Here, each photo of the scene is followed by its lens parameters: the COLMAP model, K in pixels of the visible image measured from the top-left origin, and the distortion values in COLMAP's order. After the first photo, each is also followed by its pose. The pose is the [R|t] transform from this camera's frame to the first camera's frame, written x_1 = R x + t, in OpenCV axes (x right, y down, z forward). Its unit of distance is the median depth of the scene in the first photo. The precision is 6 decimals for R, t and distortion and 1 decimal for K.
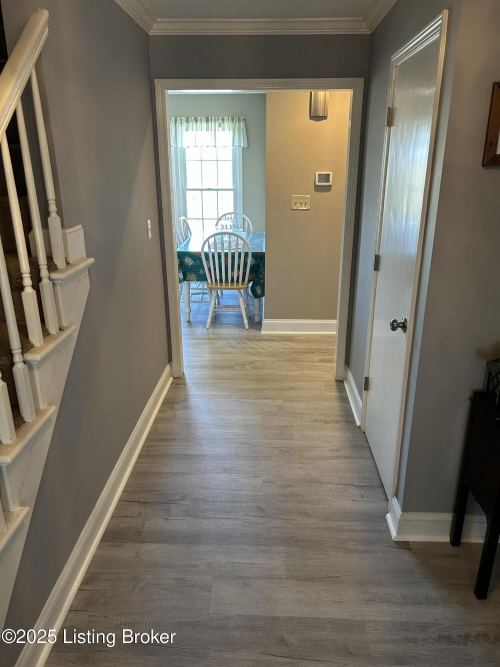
lens RADIAL K [[500.2, 0, 249.0], [0, 500.2, 342.1], [0, 0, 1]] dist [0.061868, -0.072480]
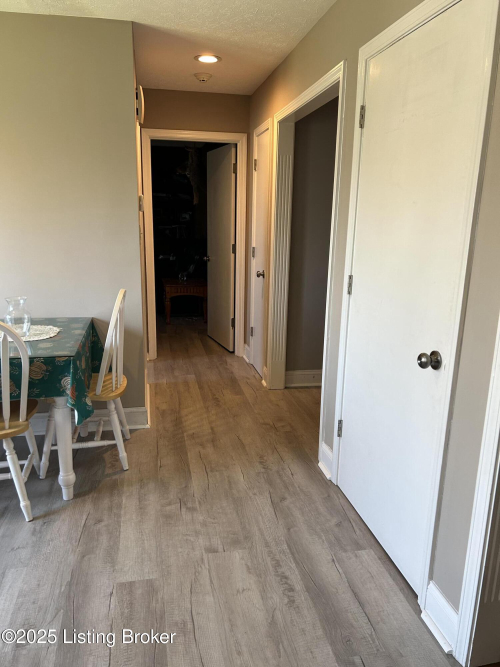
lens RADIAL K [[500.2, 0, 249.0], [0, 500.2, 342.1], [0, 0, 1]] dist [0.061868, -0.072480]
pose [[-0.229181, -0.237547, 0.943953, -0.638684], [0.326161, 0.894961, 0.304406, -0.292771], [-0.917112, 0.377645, -0.127630, 0.972576]]
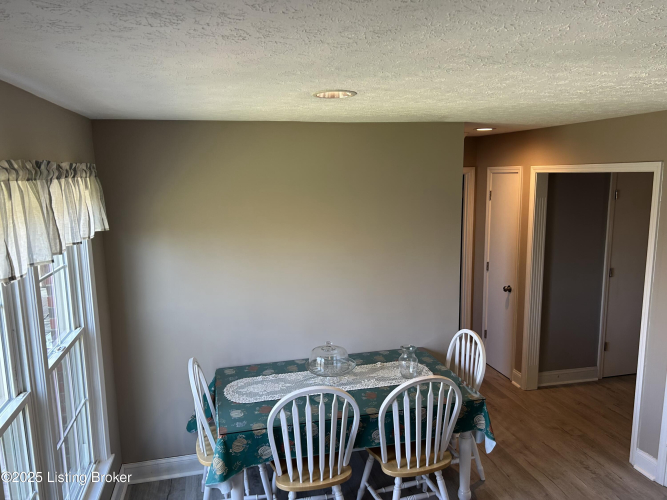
lens RADIAL K [[500.2, 0, 330.9], [0, 500.2, 259.5], [0, 0, 1]] dist [0.061868, -0.072480]
pose [[-0.262919, -0.155021, 0.952283, -0.663846], [0.358825, 0.900498, 0.245660, -0.561529], [-0.895611, 0.406291, -0.181132, 1.279377]]
